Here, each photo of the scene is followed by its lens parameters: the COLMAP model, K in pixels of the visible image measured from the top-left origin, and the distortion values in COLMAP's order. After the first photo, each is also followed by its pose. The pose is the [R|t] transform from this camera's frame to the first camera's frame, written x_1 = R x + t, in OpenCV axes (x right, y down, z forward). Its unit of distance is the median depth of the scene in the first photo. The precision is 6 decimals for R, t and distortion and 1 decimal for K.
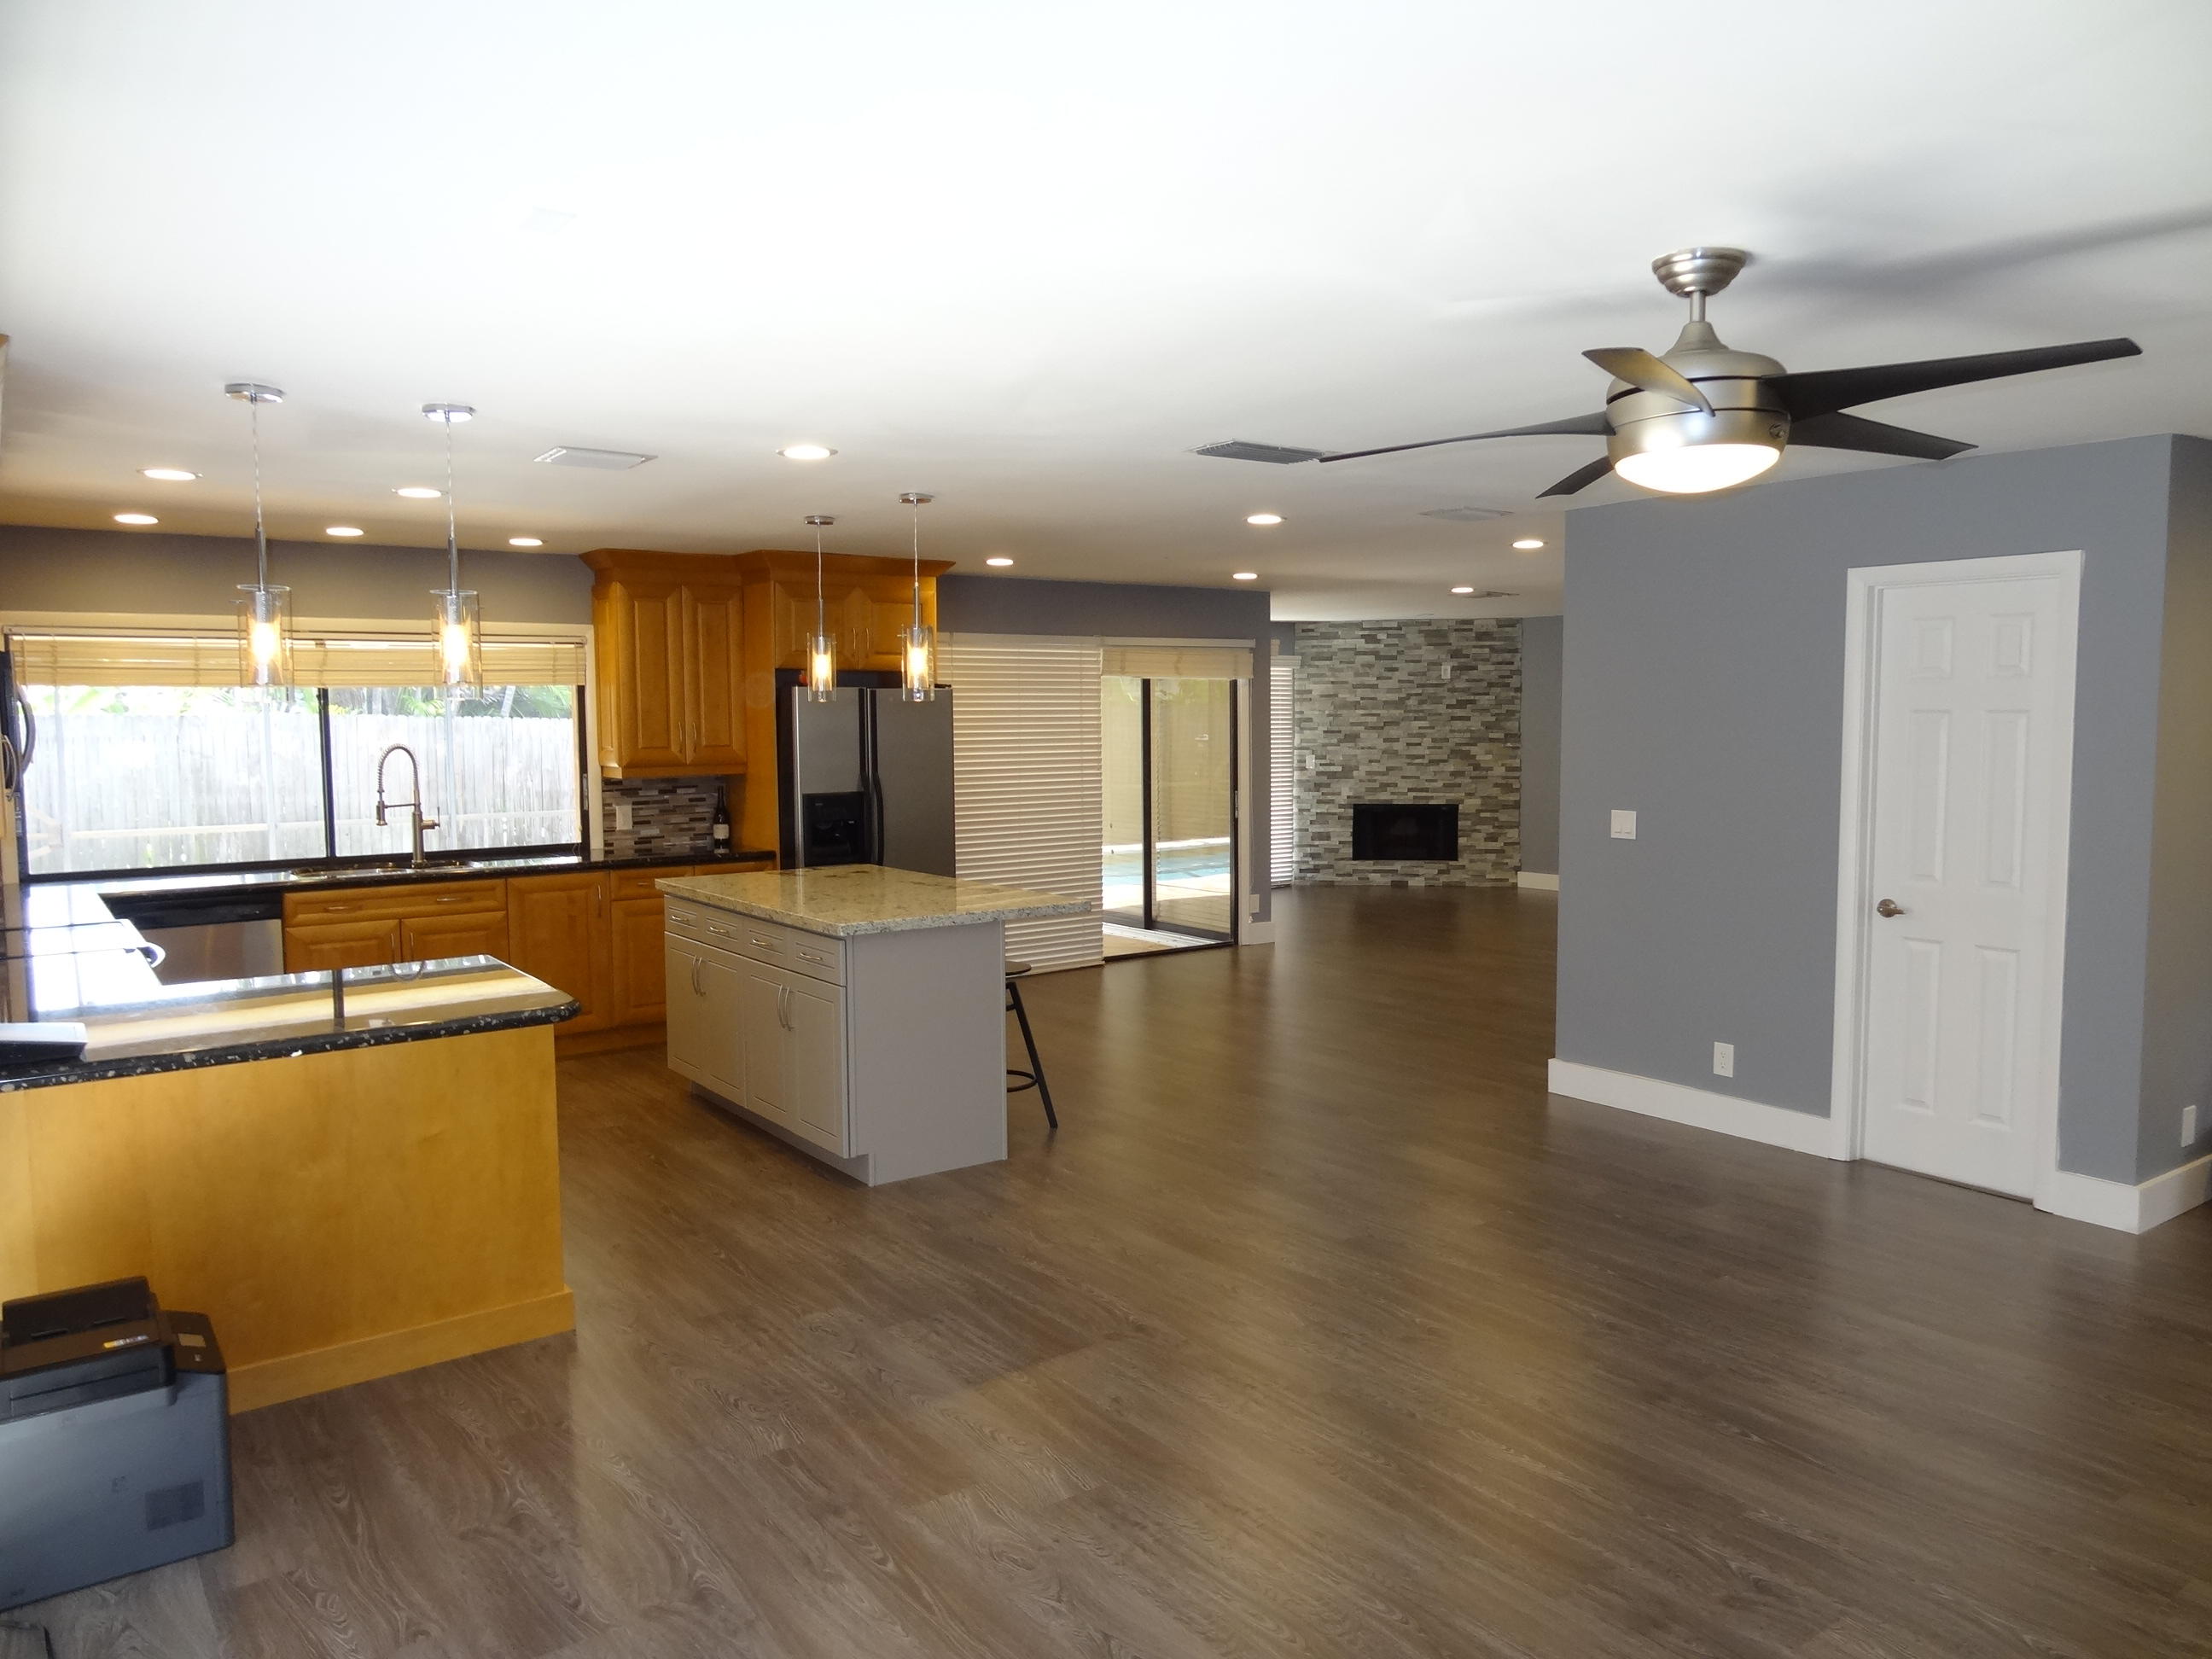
lens RADIAL K [[1543.0, 0, 1102.0], [0, 1543.0, 850.2], [0, 0, 1]] dist [-0.000876, 0.007103]
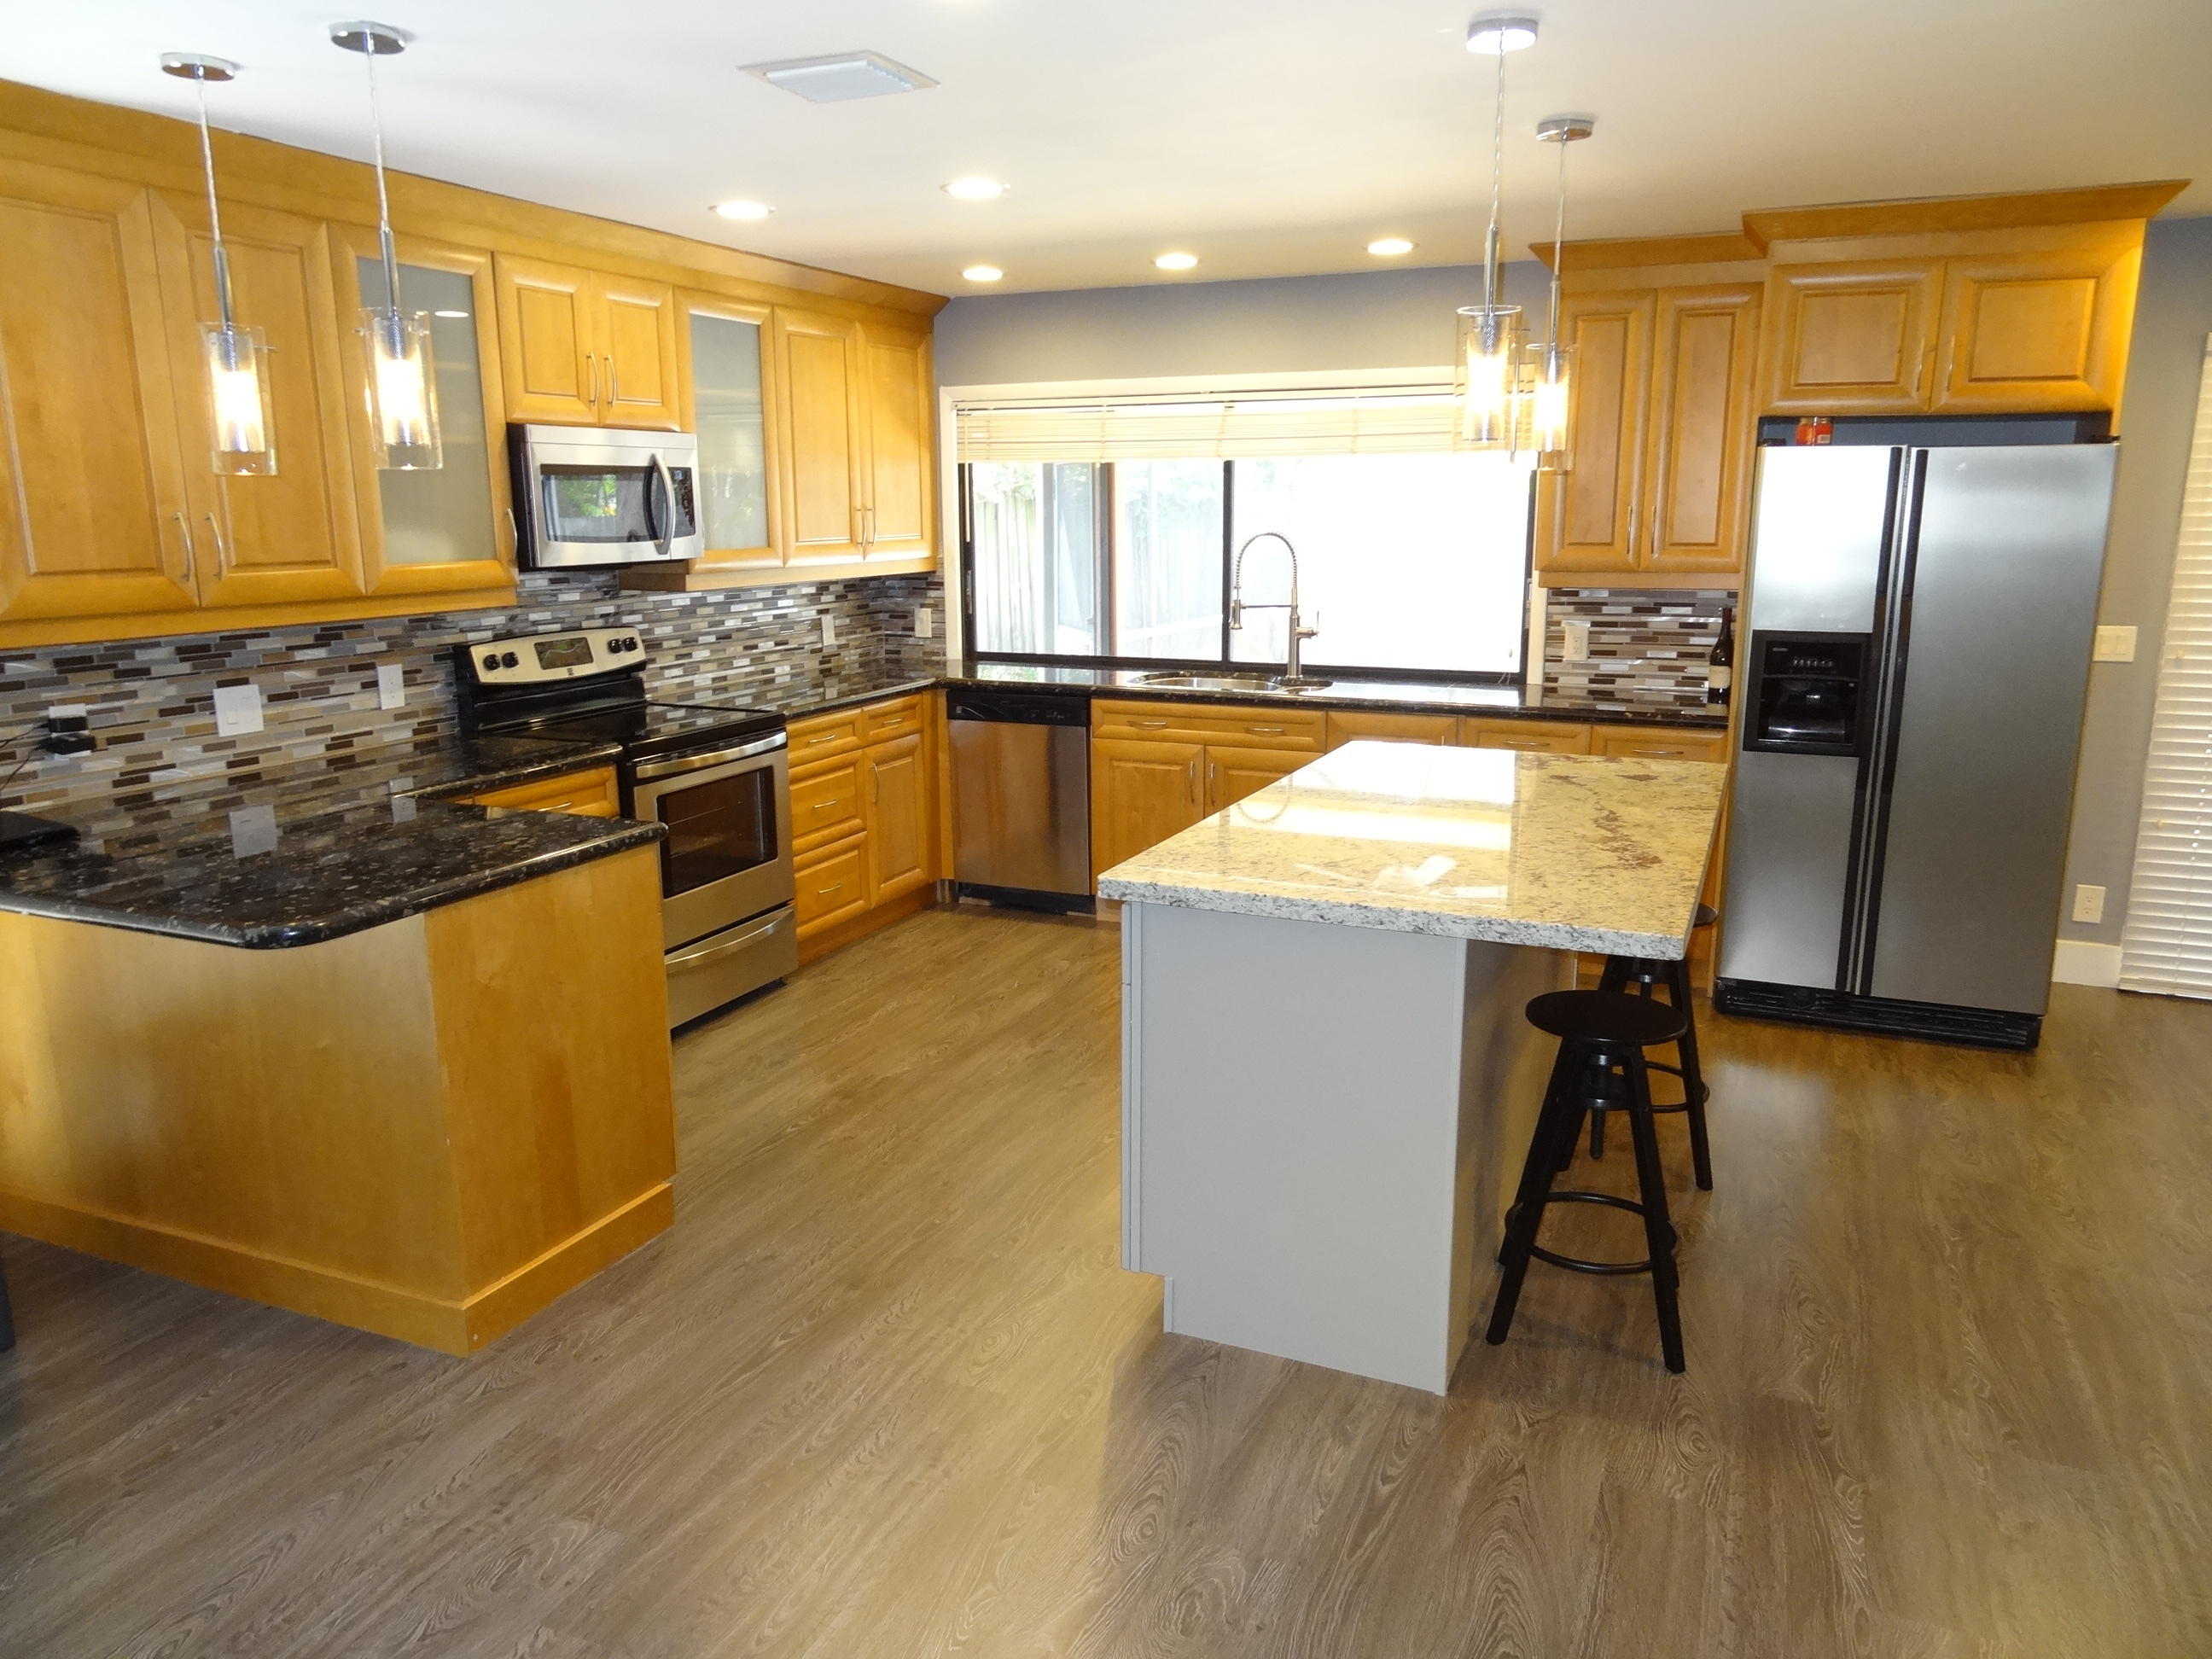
lens RADIAL K [[1543.0, 0, 1104.0], [0, 1543.0, 830.0], [0, 0, 1]] dist [-0.000876, 0.007103]
pose [[0.506145, 0.186002, -0.842152, 0.214282], [-0.079380, 0.982369, 0.169263, -0.044975], [0.858787, -0.018821, 0.511986, 0.517025]]
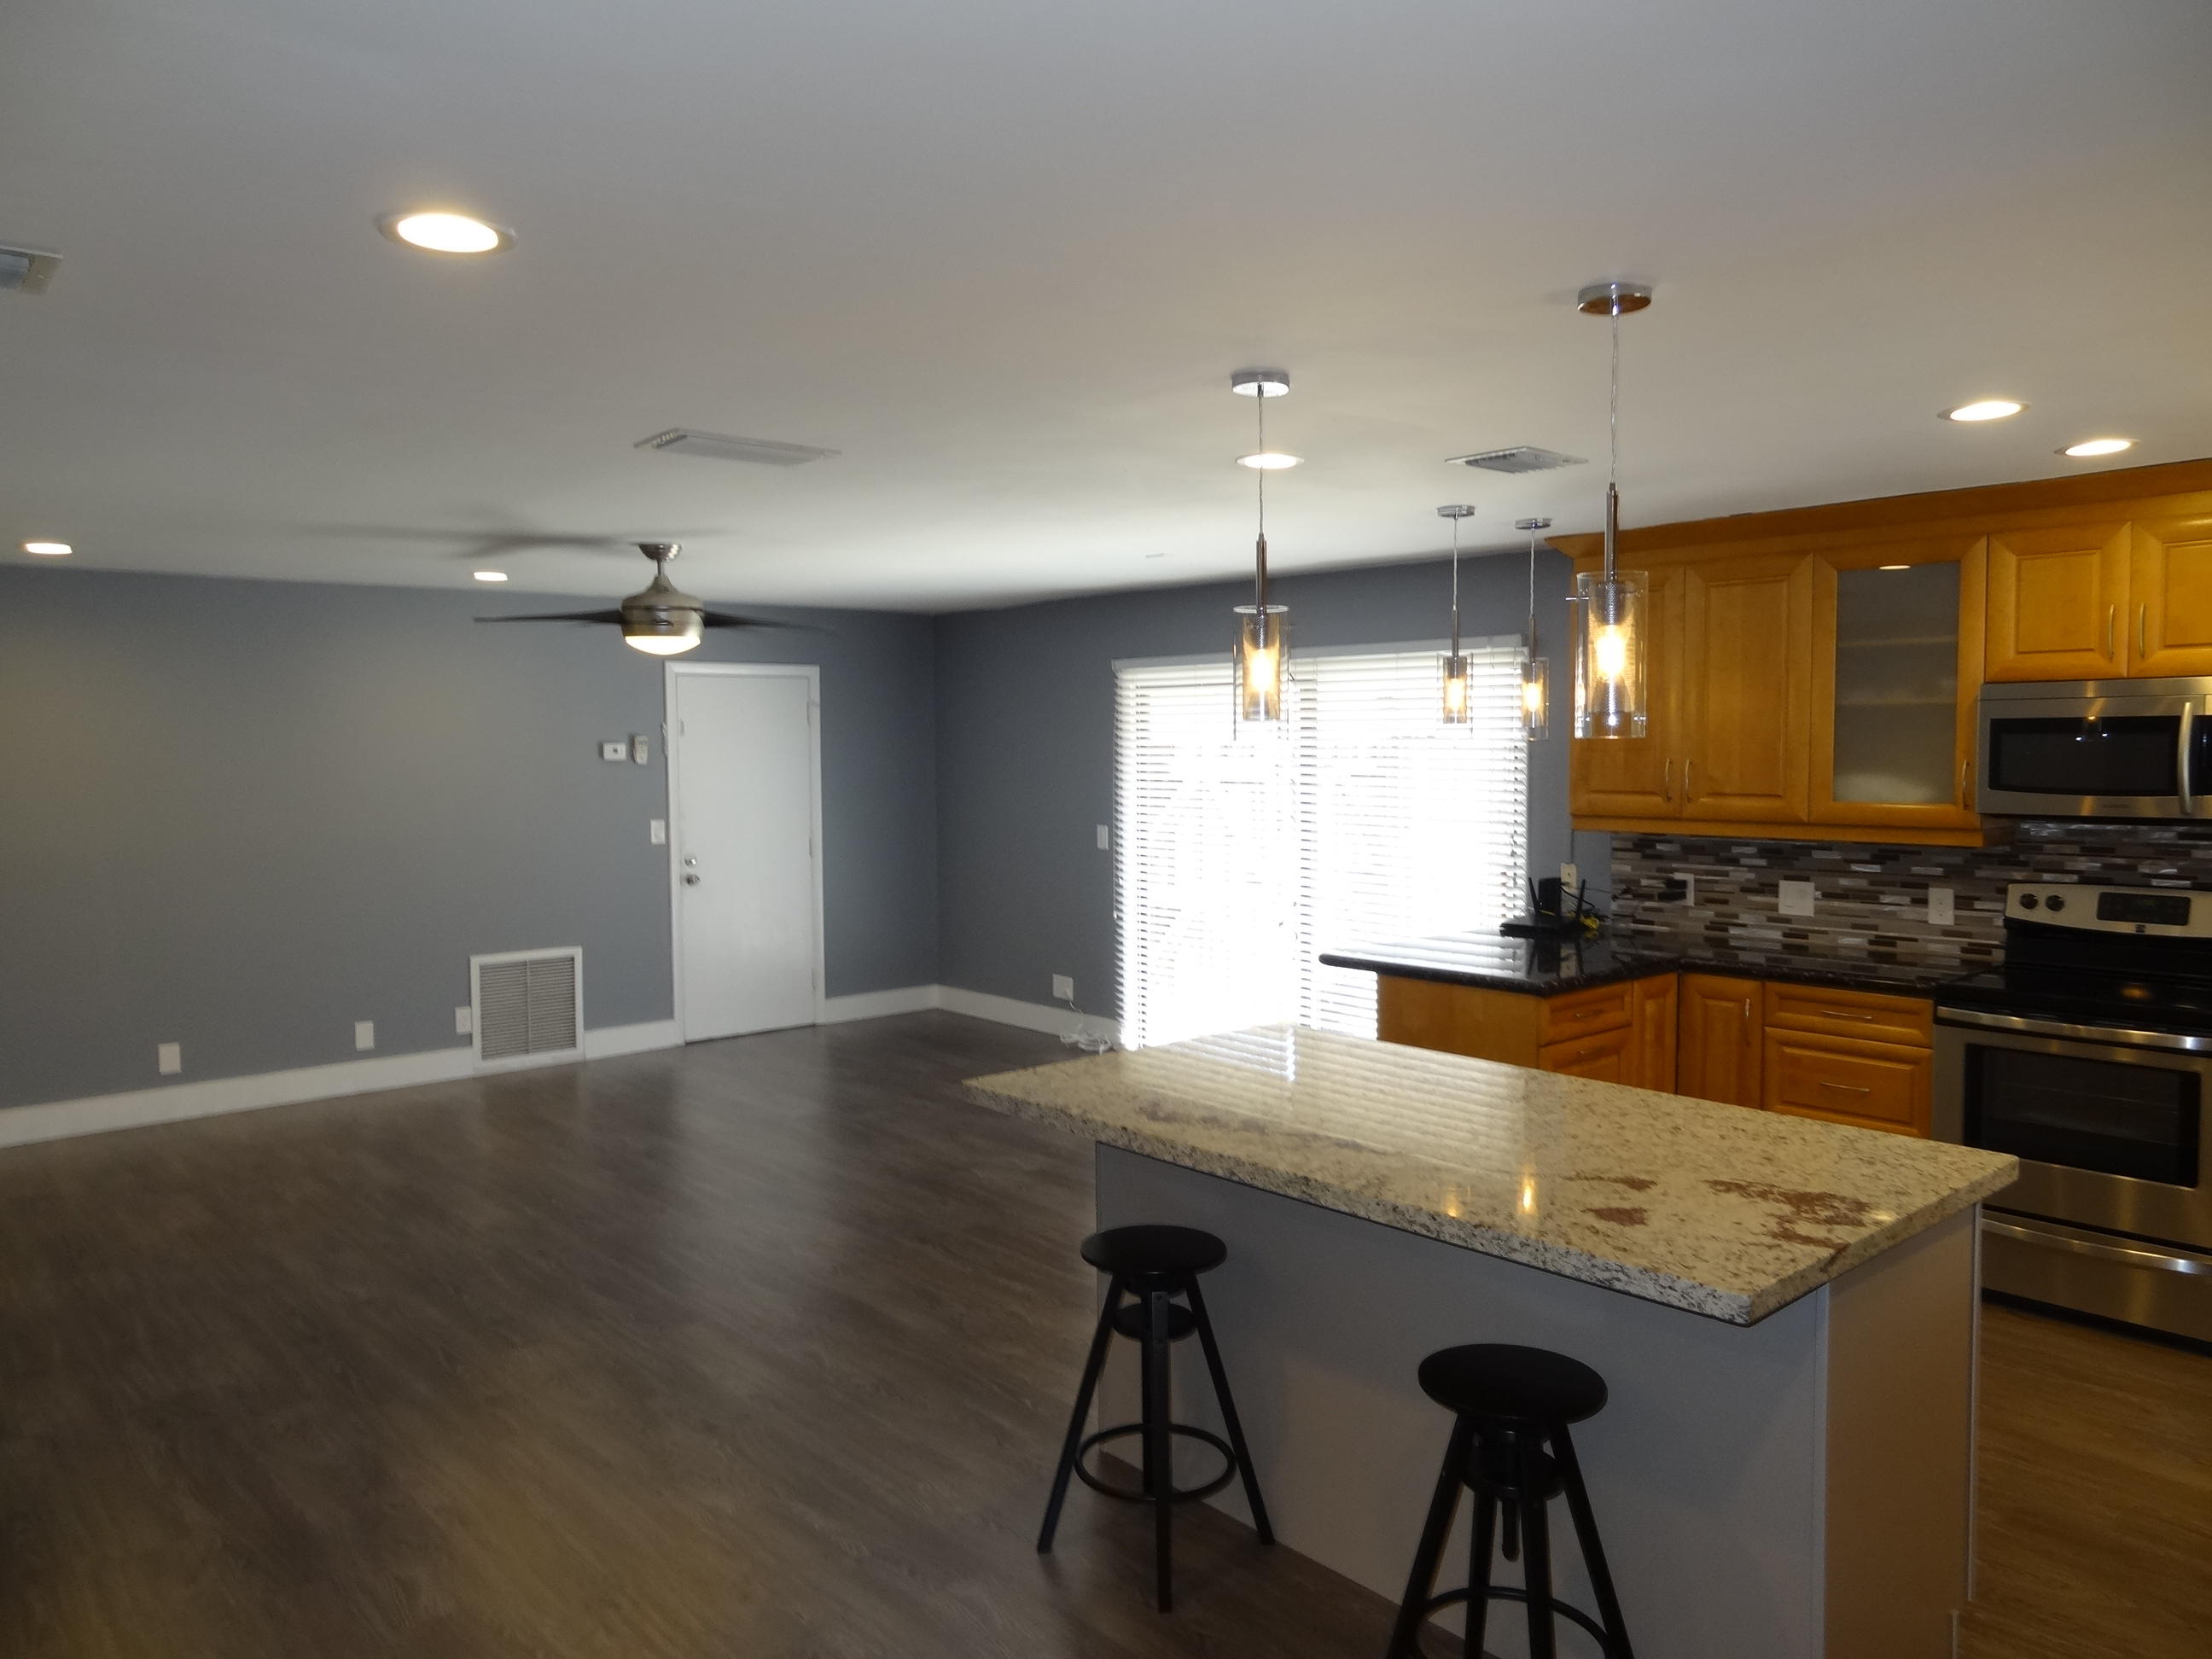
lens RADIAL K [[1543.0, 0, 1111.9], [0, 1543.0, 834.1], [0, 0, 1]] dist [-0.000876, 0.007103]
pose [[-0.994910, 0.023214, -0.098058, -0.007605], [0.007884, 0.988052, 0.153917, -0.123136], [0.100460, 0.152360, -0.983206, 1.268086]]
